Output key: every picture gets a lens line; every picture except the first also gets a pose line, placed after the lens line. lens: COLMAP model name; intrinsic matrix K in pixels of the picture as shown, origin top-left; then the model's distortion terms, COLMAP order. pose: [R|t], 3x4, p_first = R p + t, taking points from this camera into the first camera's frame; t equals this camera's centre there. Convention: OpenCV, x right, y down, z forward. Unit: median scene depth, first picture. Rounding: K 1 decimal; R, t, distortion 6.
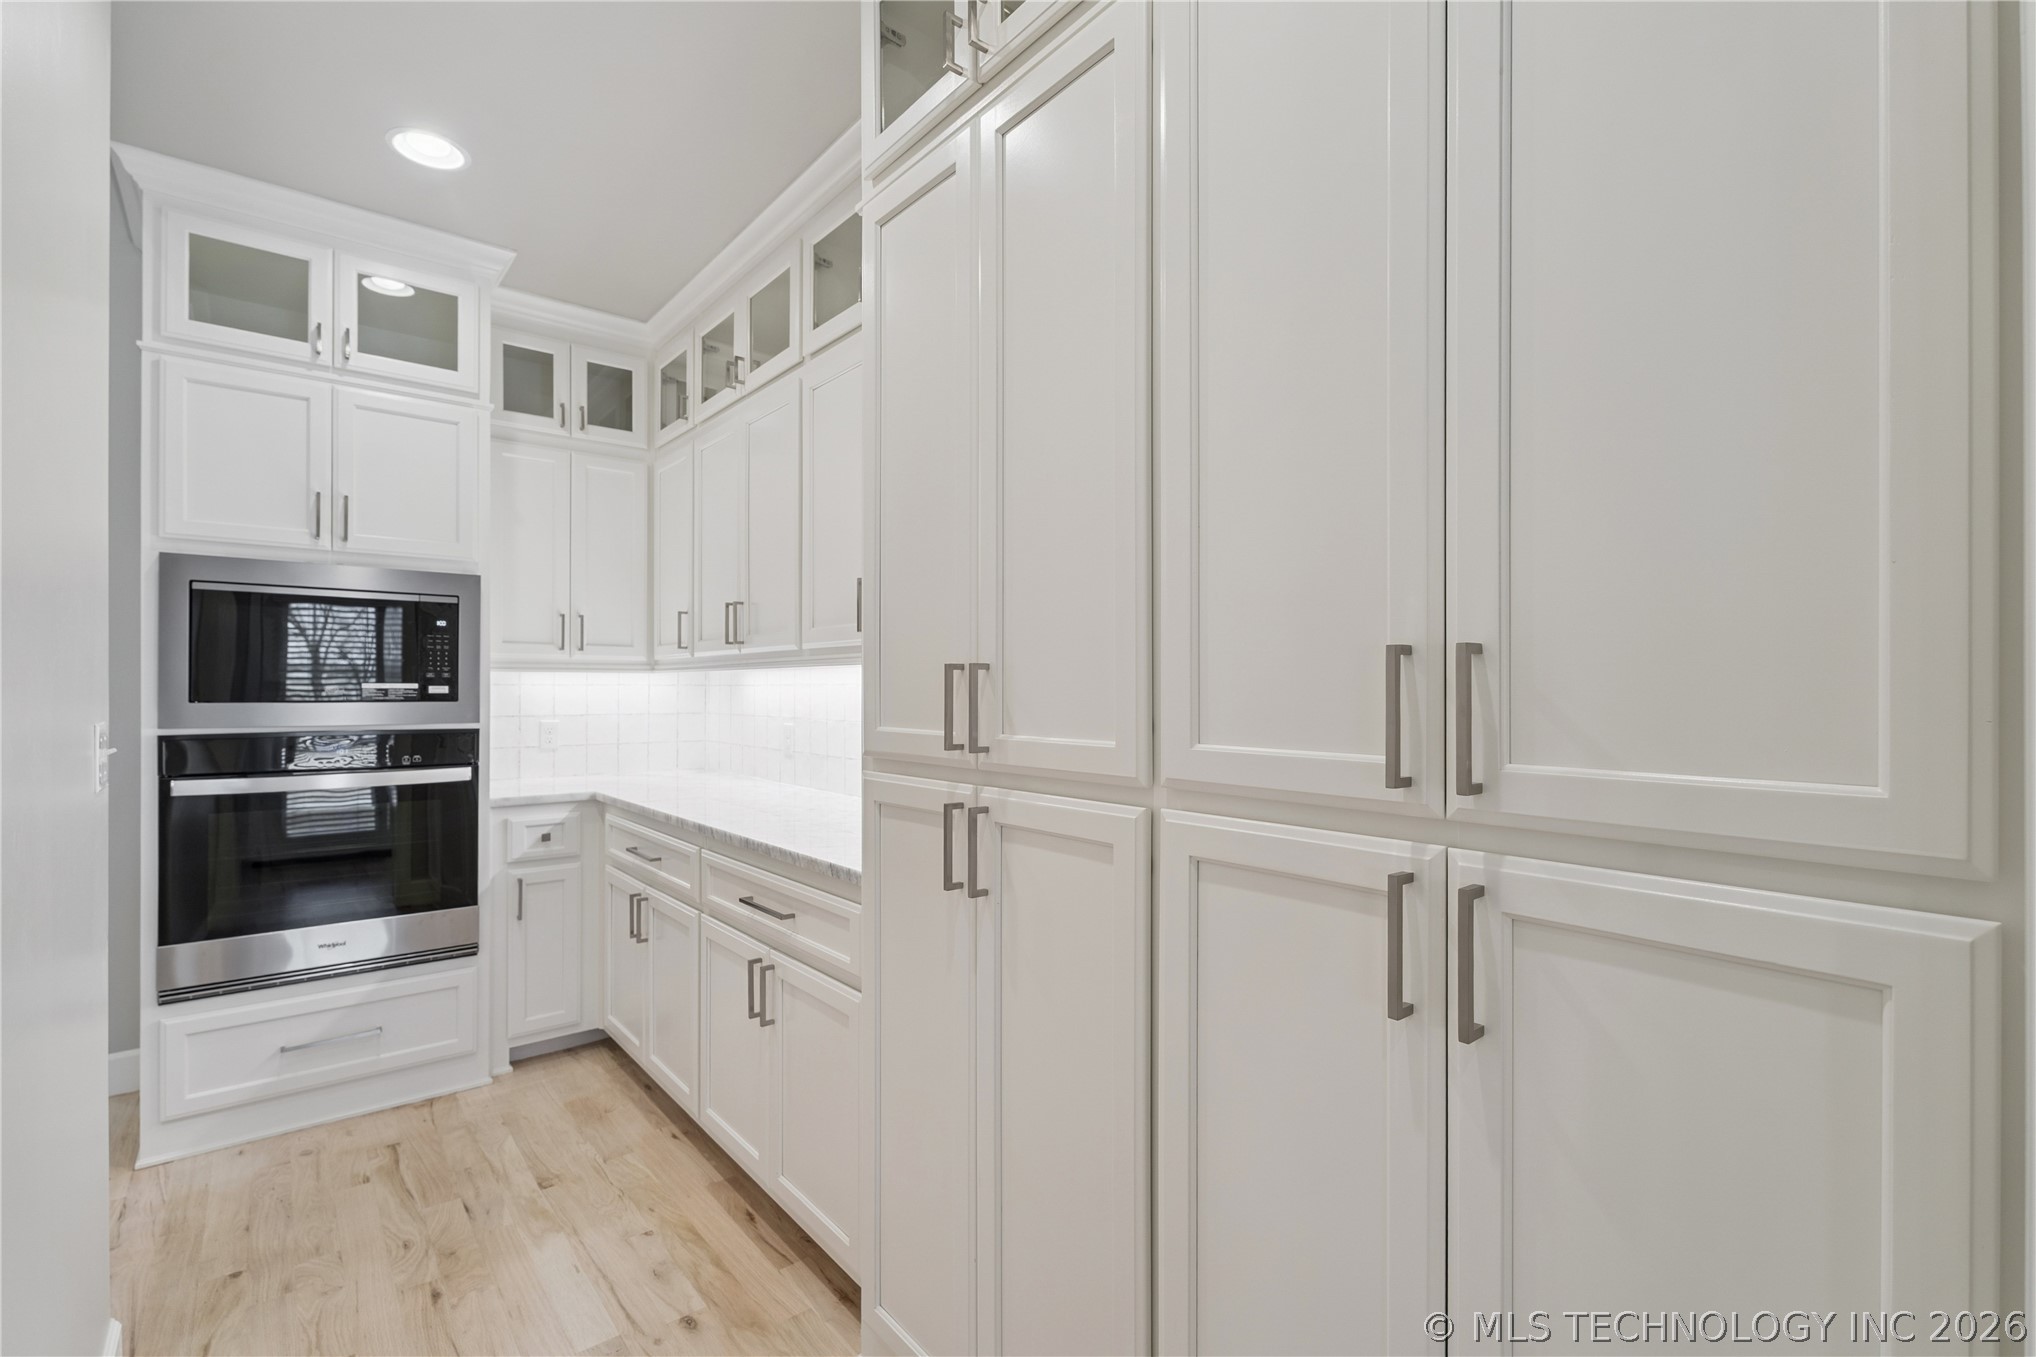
lens RADIAL K [[908.0, 0, 1008.6], [0, 908.0, 680.3], [0, 0, 1]] dist [0.002154, -0.000695]
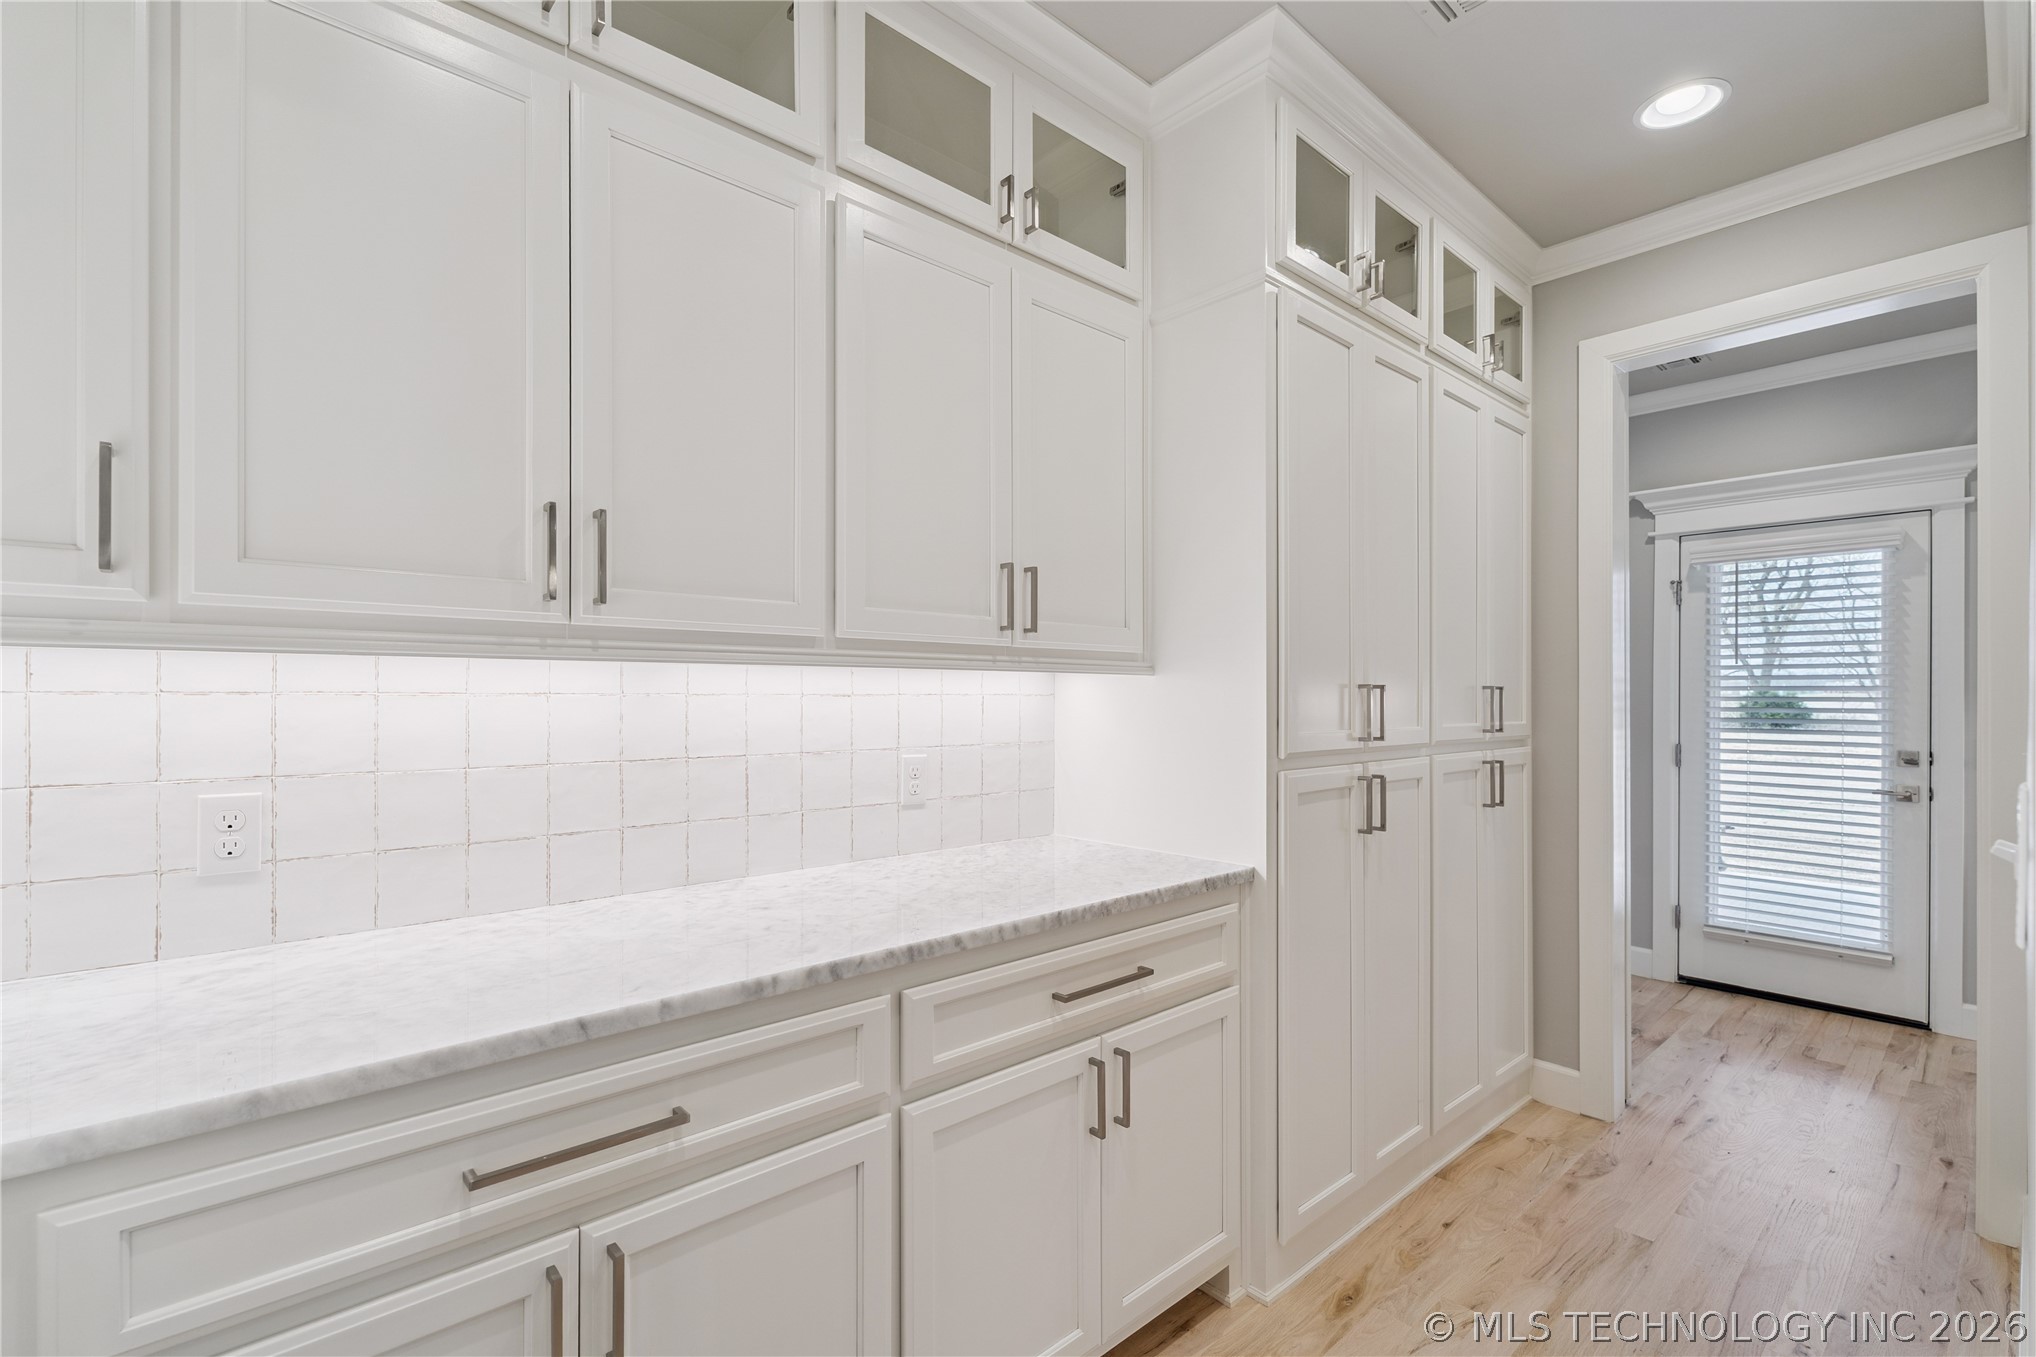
lens RADIAL K [[908.0, 0, 1008.6], [0, 908.0, 680.3], [0, 0, 1]] dist [0.002154, -0.000695]
pose [[-0.030864, 0.006703, 0.999501, -1.180554], [-0.015273, 0.999858, -0.007177, -0.002801], [-0.999407, -0.015487, -0.030757, 1.254485]]
